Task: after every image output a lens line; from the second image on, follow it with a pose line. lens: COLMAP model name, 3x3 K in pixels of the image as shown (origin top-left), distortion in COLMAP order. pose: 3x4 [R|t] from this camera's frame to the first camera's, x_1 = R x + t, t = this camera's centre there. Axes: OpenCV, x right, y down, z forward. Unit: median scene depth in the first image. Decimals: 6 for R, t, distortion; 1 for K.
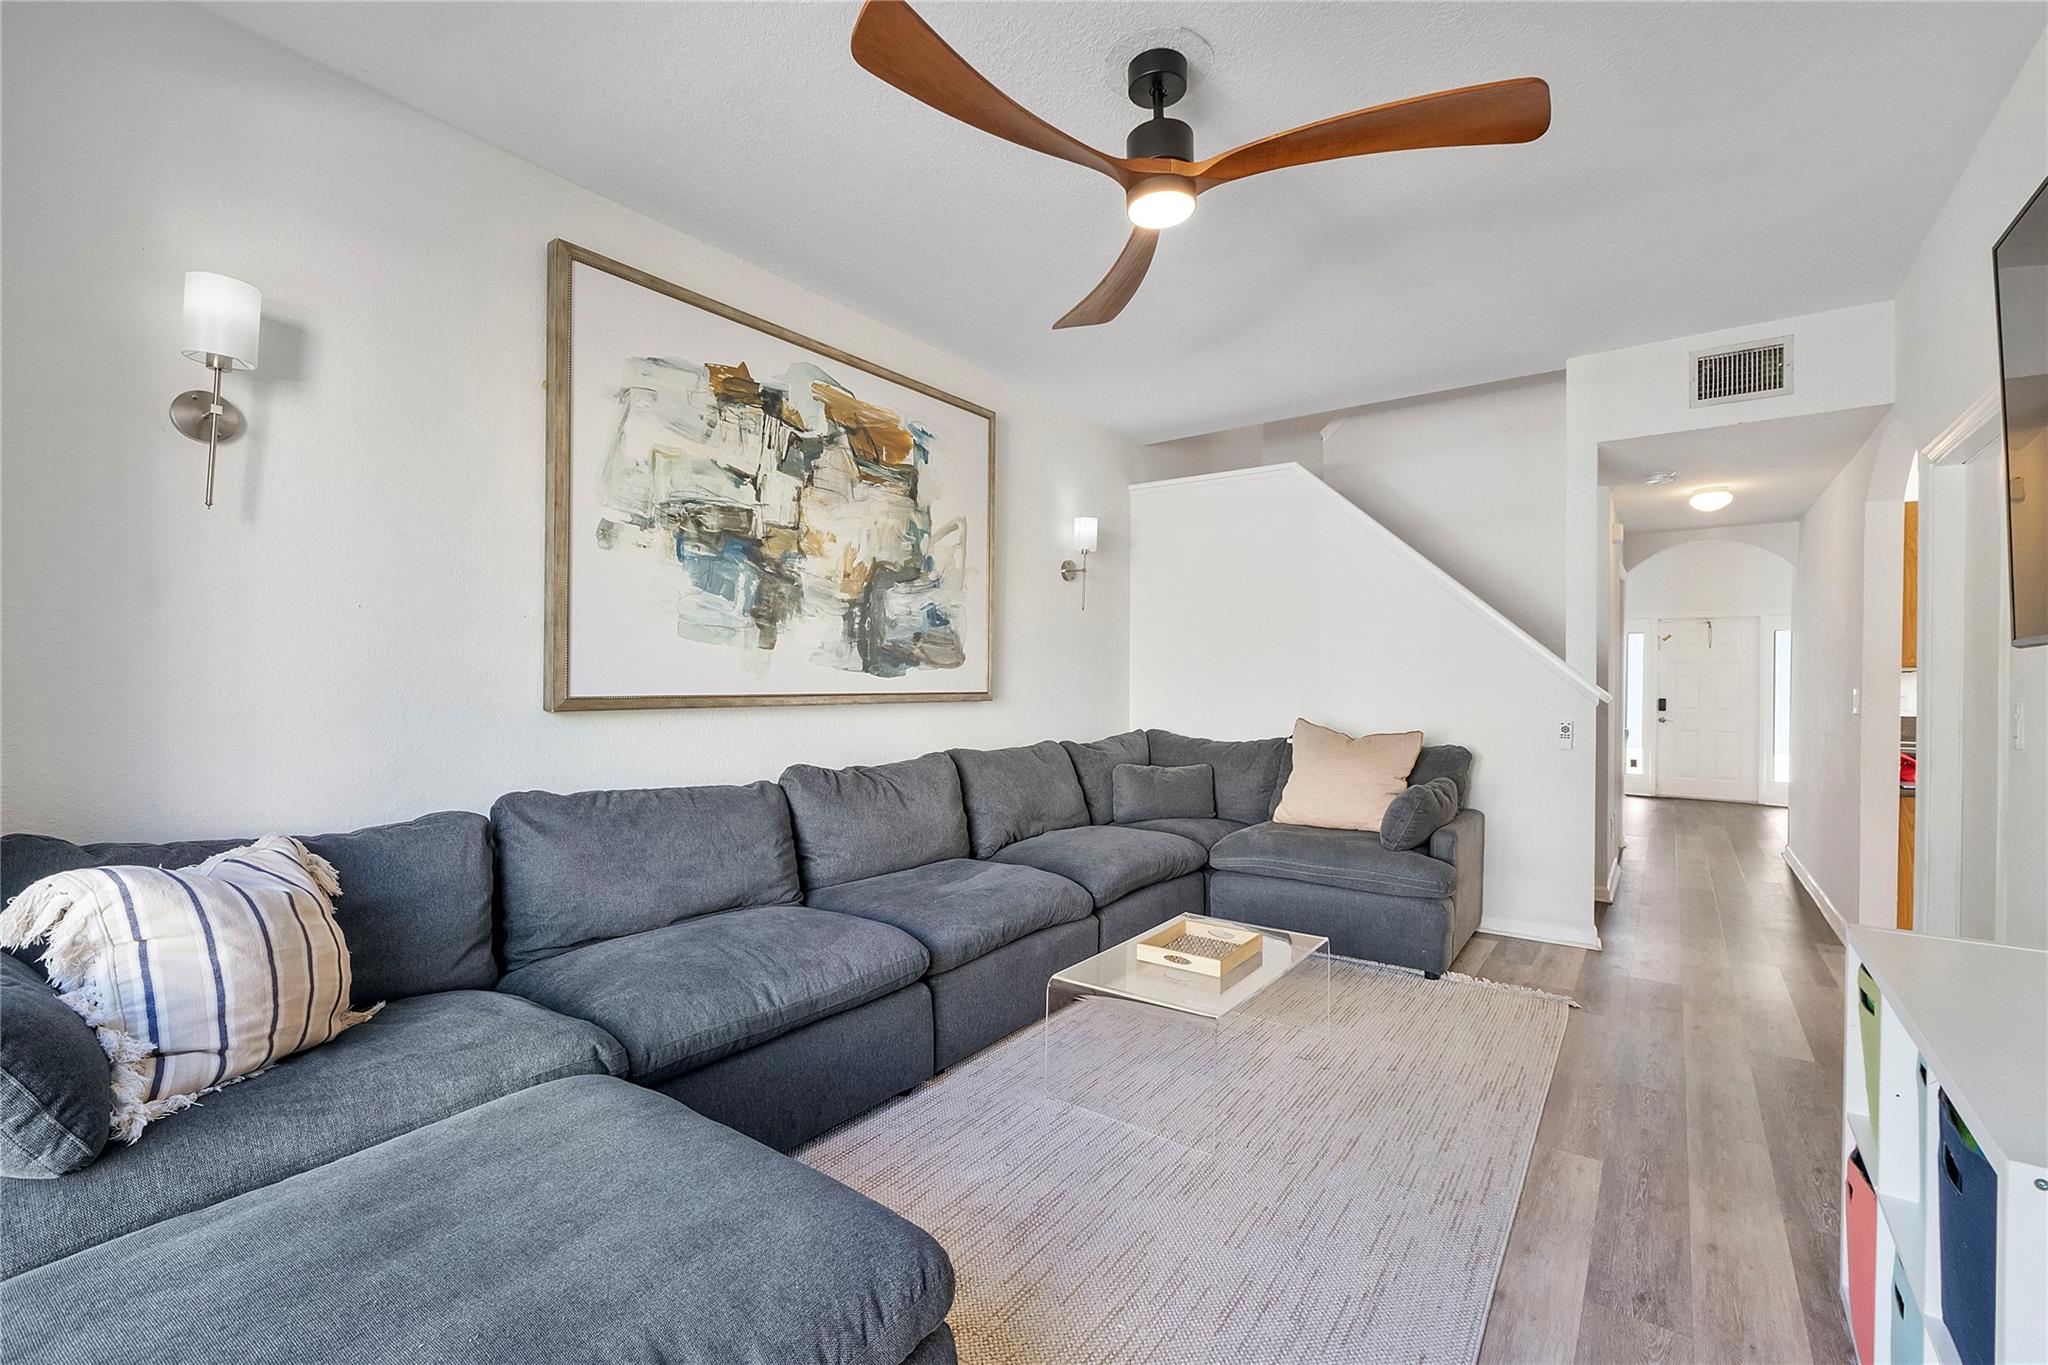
lens RADIAL K [[874.7, 0, 1018.9], [0, 874.7, 686.1], [0, 0, 1]] dist [-0.004211, -0.001183]
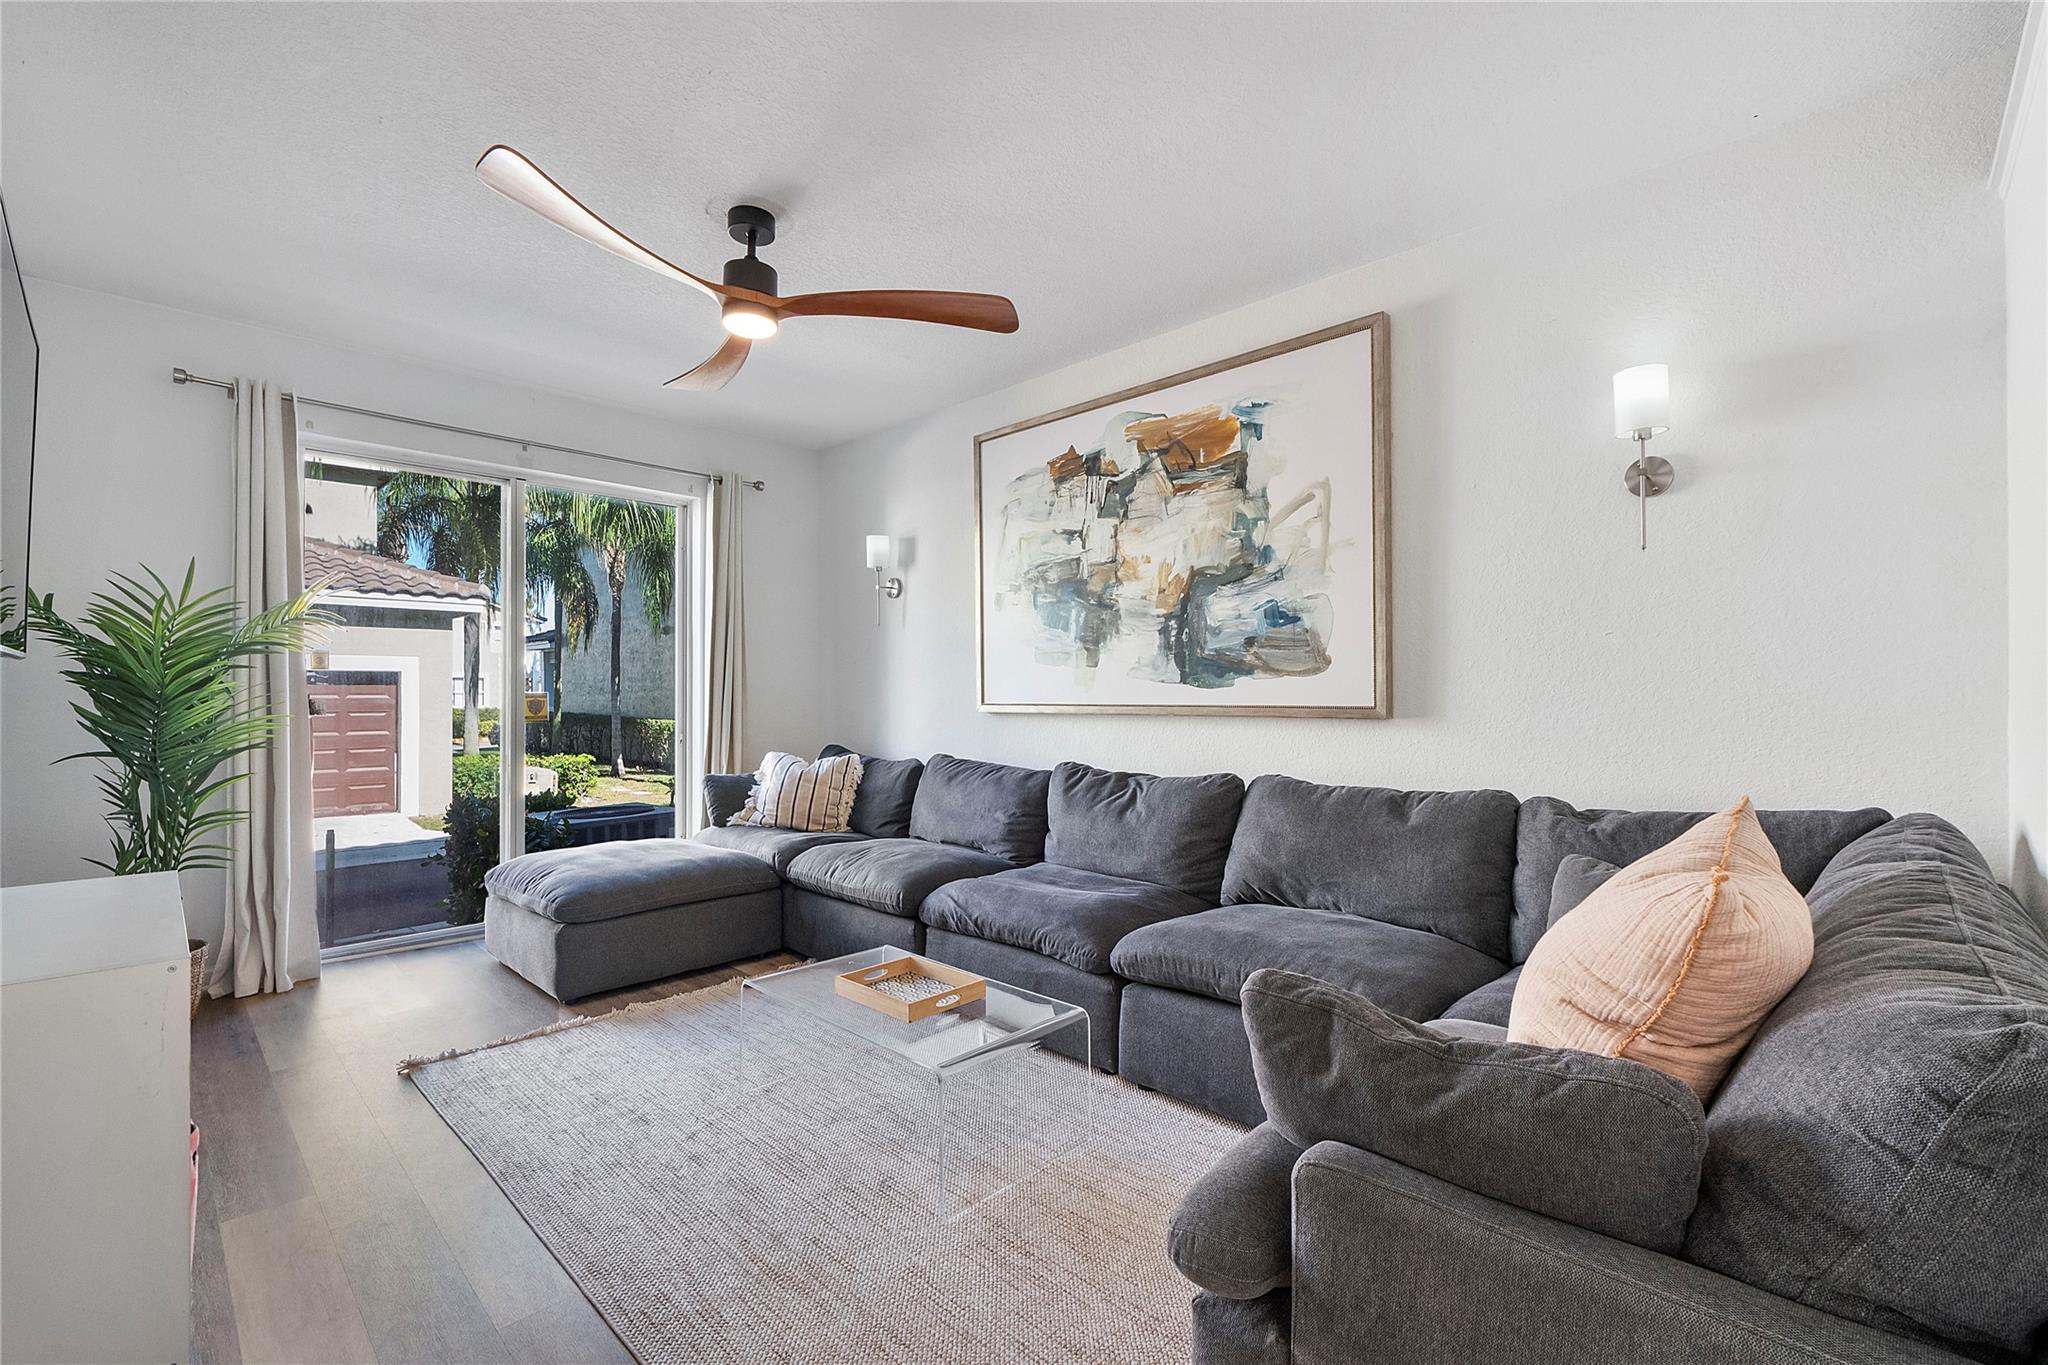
lens RADIAL K [[874.7, 0, 1033.0], [0, 874.7, 696.9], [0, 0, 1]] dist [-0.004211, -0.001183]
pose [[-0.122058, -0.003945, -0.992515, 0.856463], [-0.005886, 0.999977, -0.003251, 0.003488], [0.992505, 0.005446, -0.122079, 0.977508]]
